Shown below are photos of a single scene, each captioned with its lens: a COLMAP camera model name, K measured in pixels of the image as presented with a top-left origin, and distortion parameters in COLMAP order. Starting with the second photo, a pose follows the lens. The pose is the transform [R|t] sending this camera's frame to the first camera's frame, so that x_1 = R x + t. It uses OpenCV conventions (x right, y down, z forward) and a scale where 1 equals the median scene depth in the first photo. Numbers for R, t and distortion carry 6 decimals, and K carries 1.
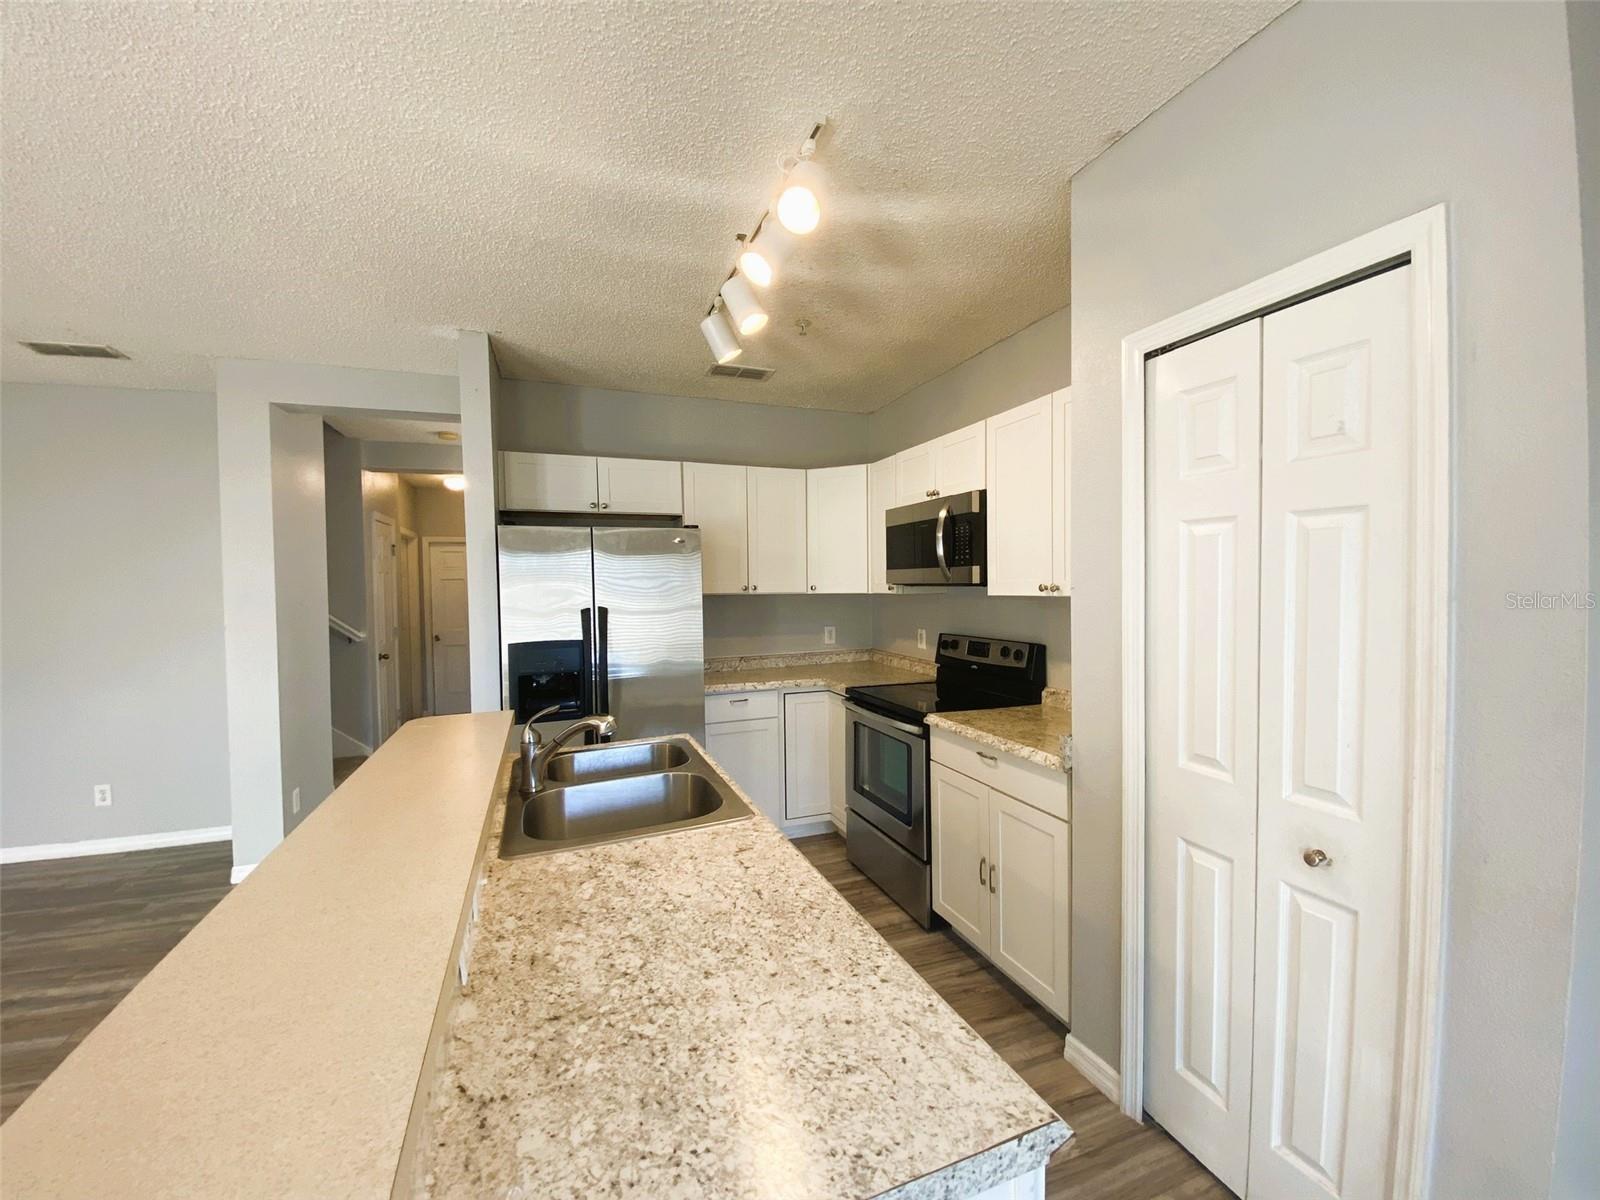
lens RADIAL K [[648.5, 0, 798.1], [0, 648.5, 605.6], [0, 0, 1]] dist [0.009116, -0.009505]
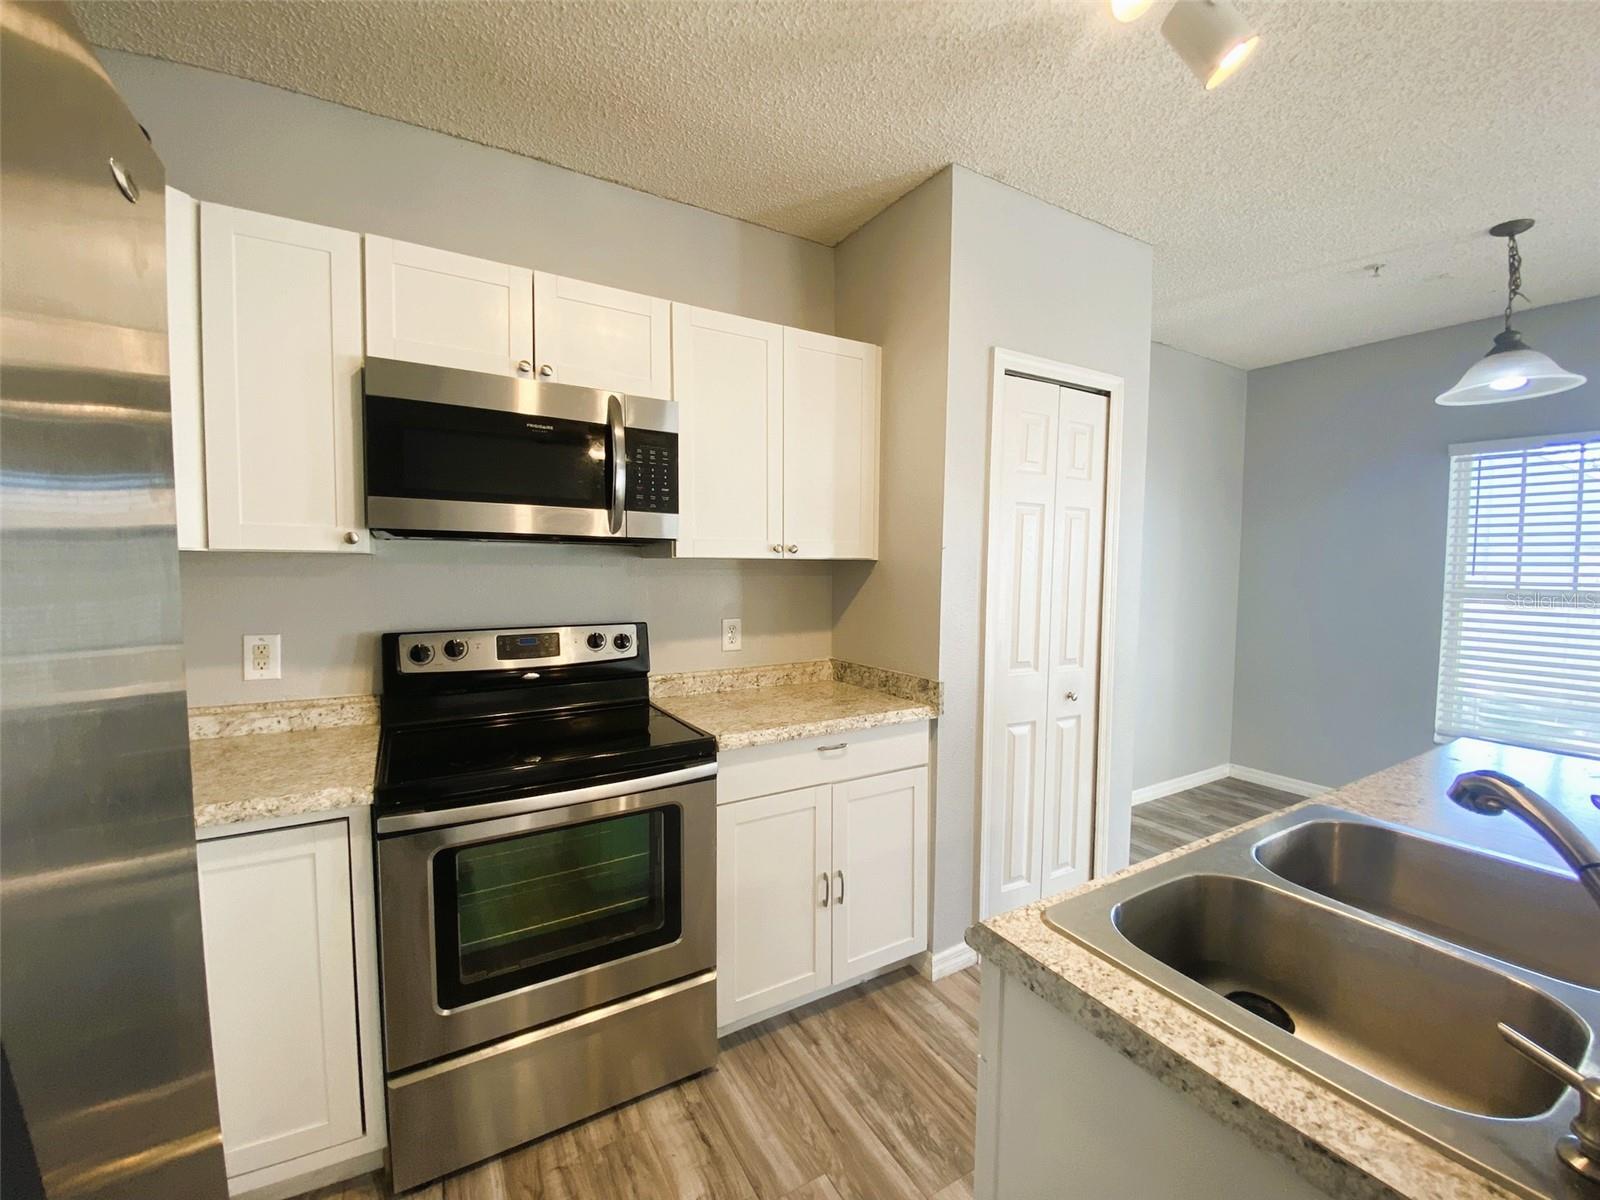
lens RADIAL K [[648.5, 0, 793.5], [0, 648.5, 602.6], [0, 0, 1]] dist [0.009116, -0.009505]
pose [[-0.158507, -0.047414, 0.986219, -0.361874], [0.028814, 0.998199, 0.052621, 0.000828], [-0.986937, 0.036758, -0.156855, 0.834748]]
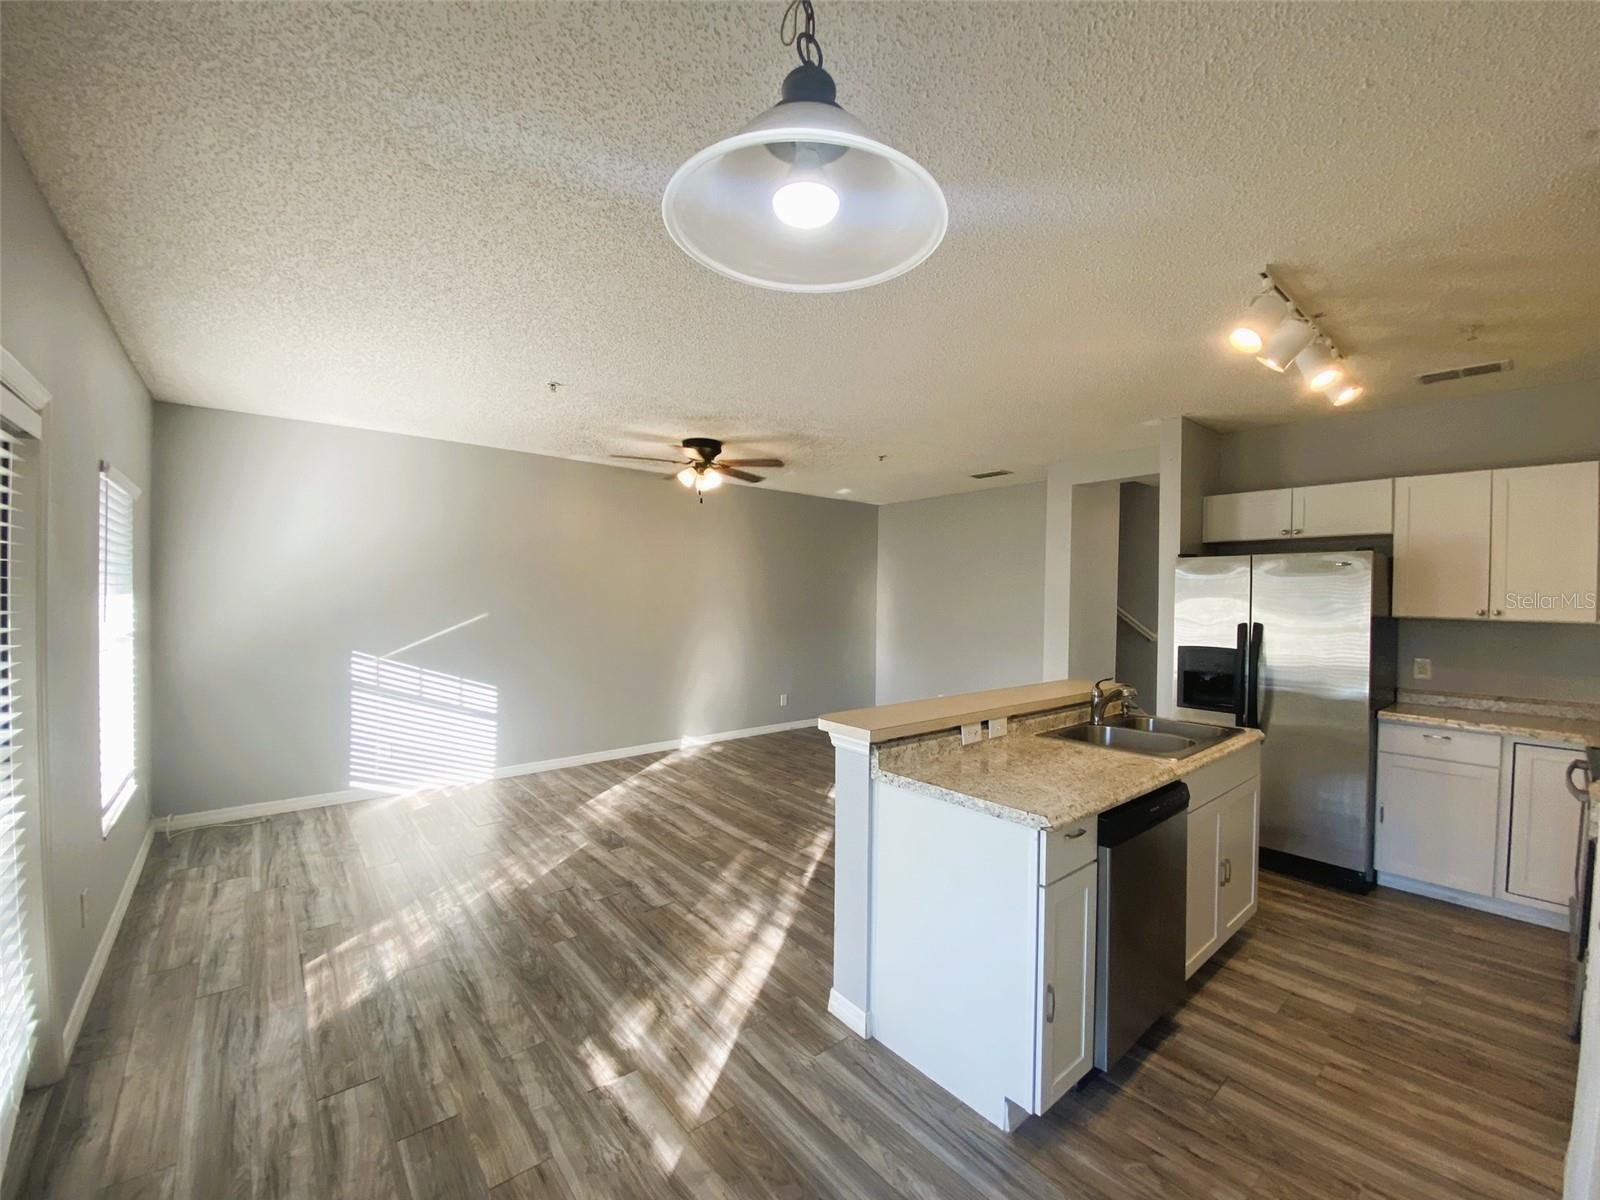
lens RADIAL K [[648.5, 0, 792.6], [0, 648.5, 591.1], [0, 0, 1]] dist [0.009116, -0.009505]
pose [[0.325980, 0.019810, -0.945169, 0.516389], [-0.051827, 0.998651, 0.003056, -0.014896], [0.943955, 0.047989, 0.326568, -0.172648]]
